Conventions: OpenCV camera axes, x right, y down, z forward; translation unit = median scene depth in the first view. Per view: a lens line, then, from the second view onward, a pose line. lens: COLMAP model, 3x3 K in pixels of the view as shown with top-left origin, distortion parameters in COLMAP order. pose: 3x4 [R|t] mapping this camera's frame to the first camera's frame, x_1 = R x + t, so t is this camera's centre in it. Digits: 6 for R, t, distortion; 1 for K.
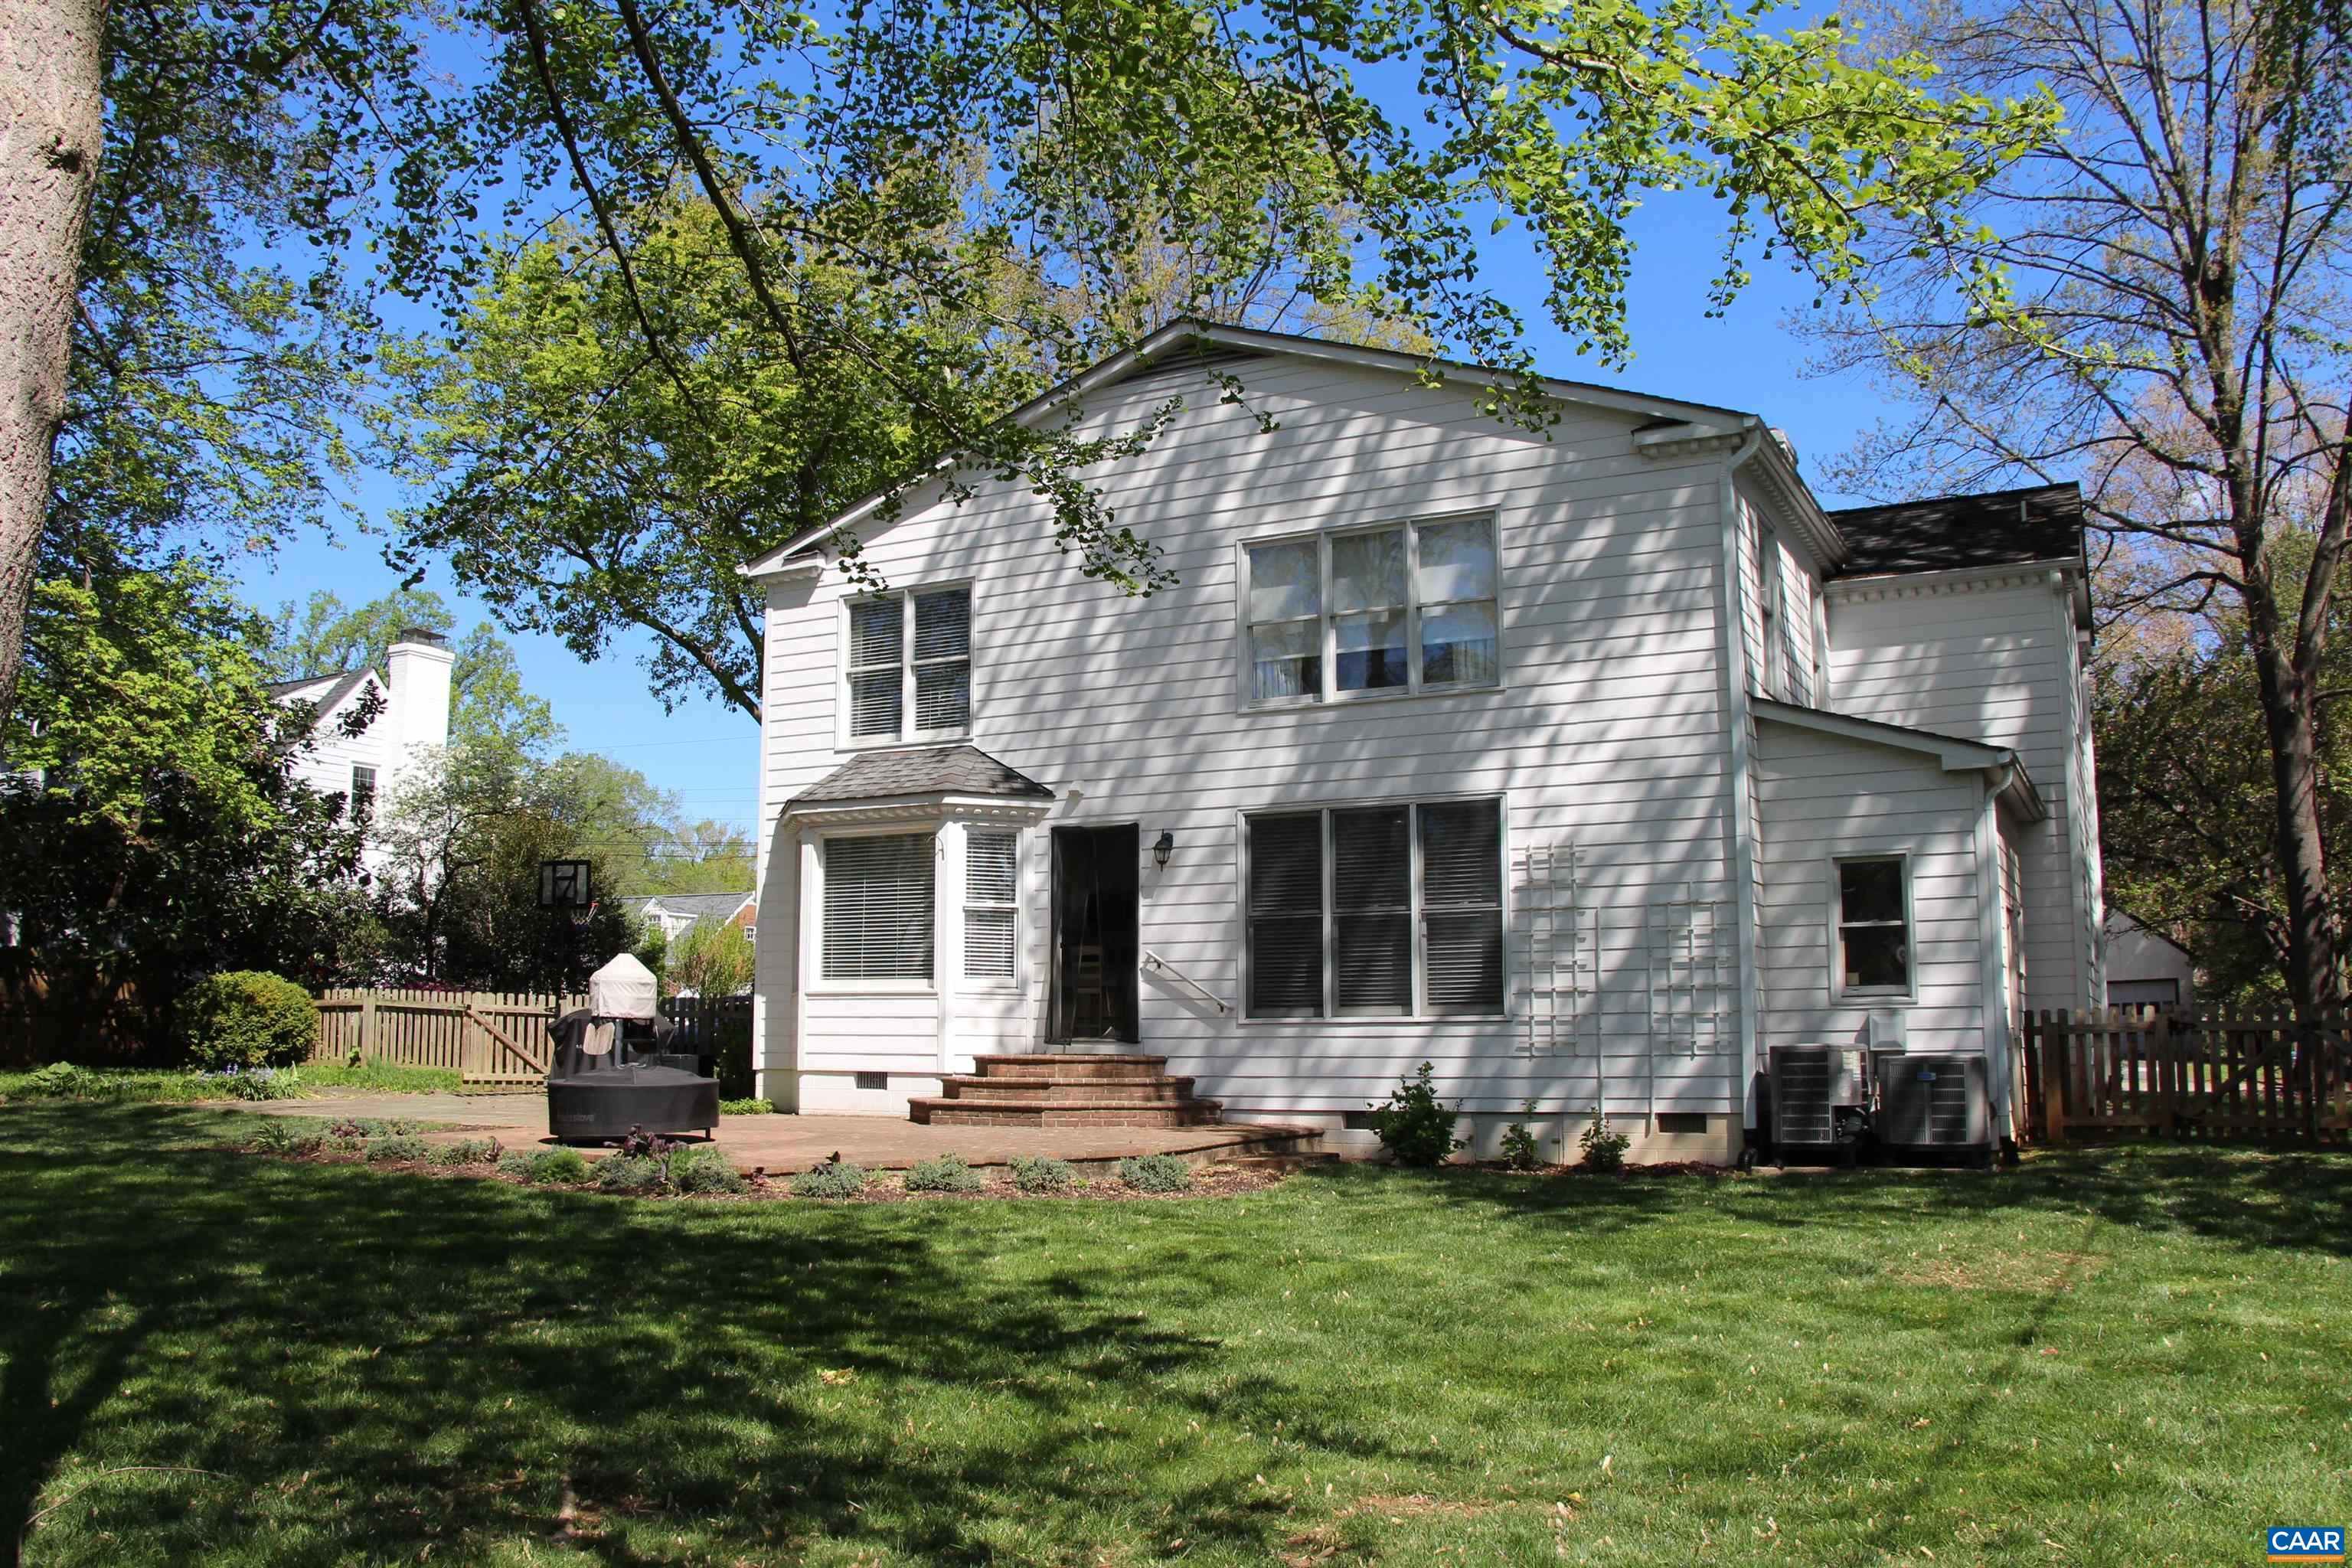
lens RADIAL K [[1918.9, 0, 1176.0], [0, 1918.9, 784.0], [0, 0, 1]] dist [-0.198771, 0.166038]
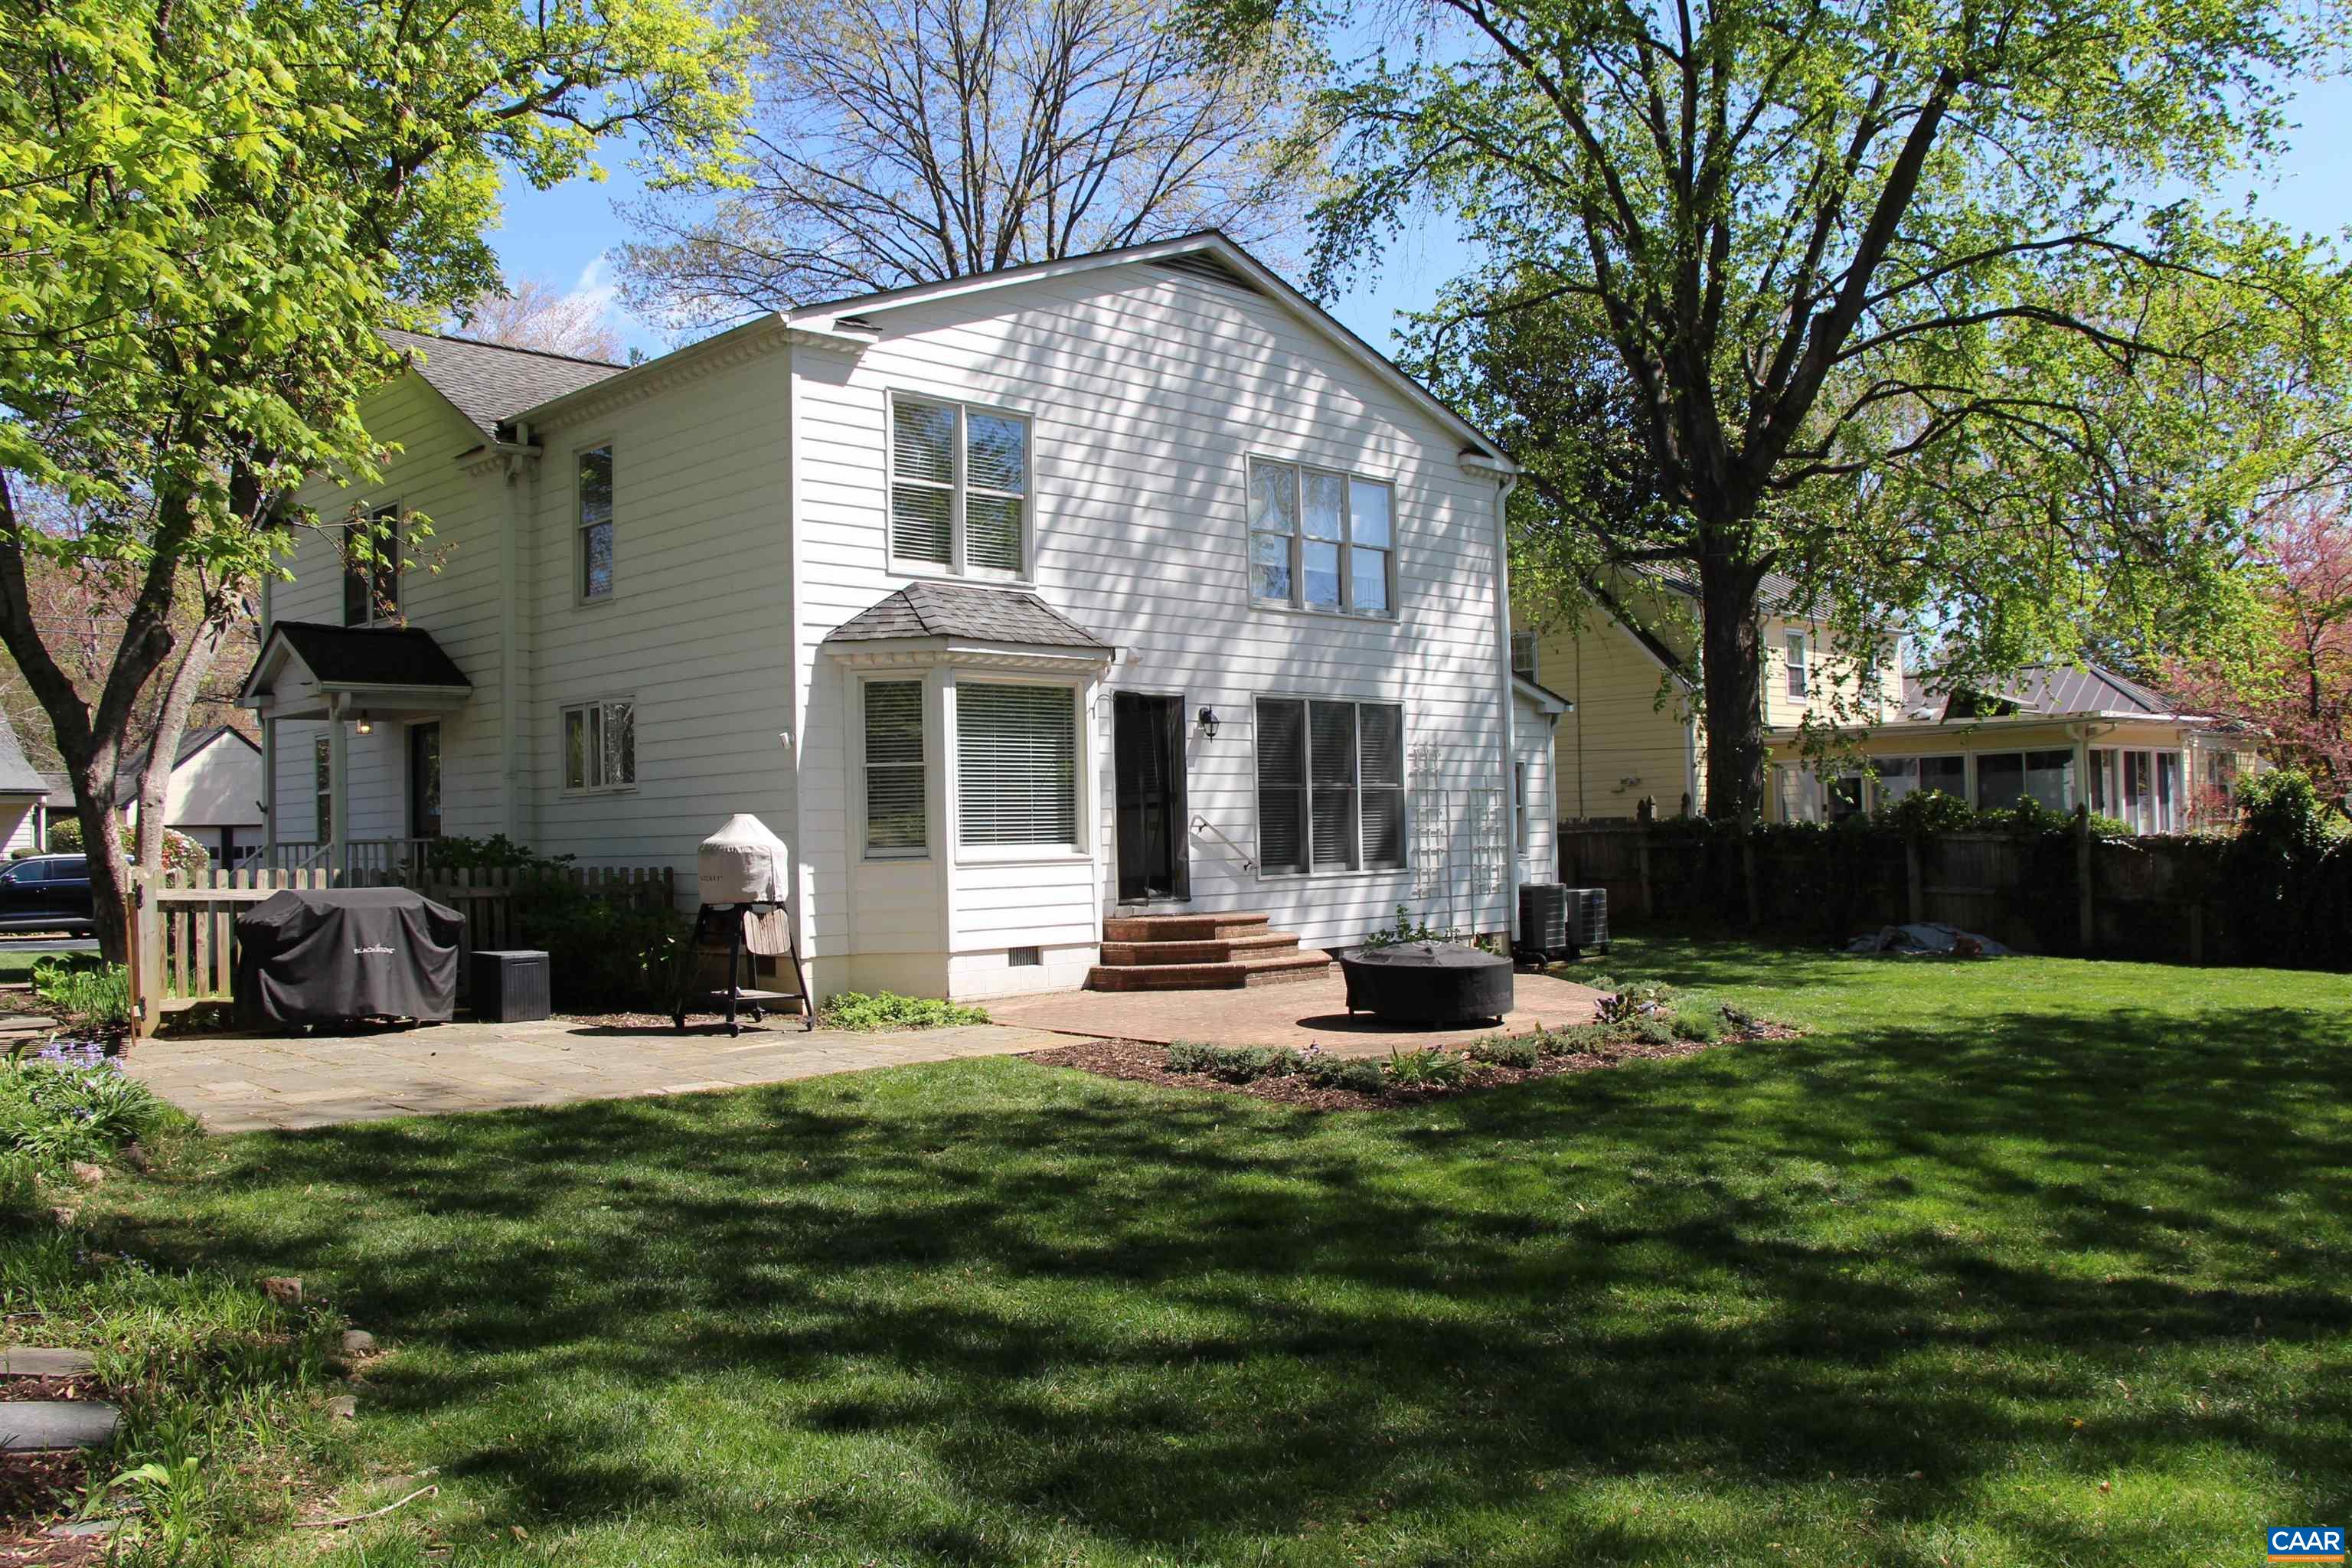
lens RADIAL K [[1918.9, 0, 1176.0], [0, 1918.9, 784.0], [0, 0, 1]] dist [-0.198771, 0.166038]
pose [[0.283664, 0.022578, 0.958658, -1.050192], [-0.100042, 0.994964, 0.006169, 0.063775], [-0.953691, -0.097655, 0.284494, 0.704747]]
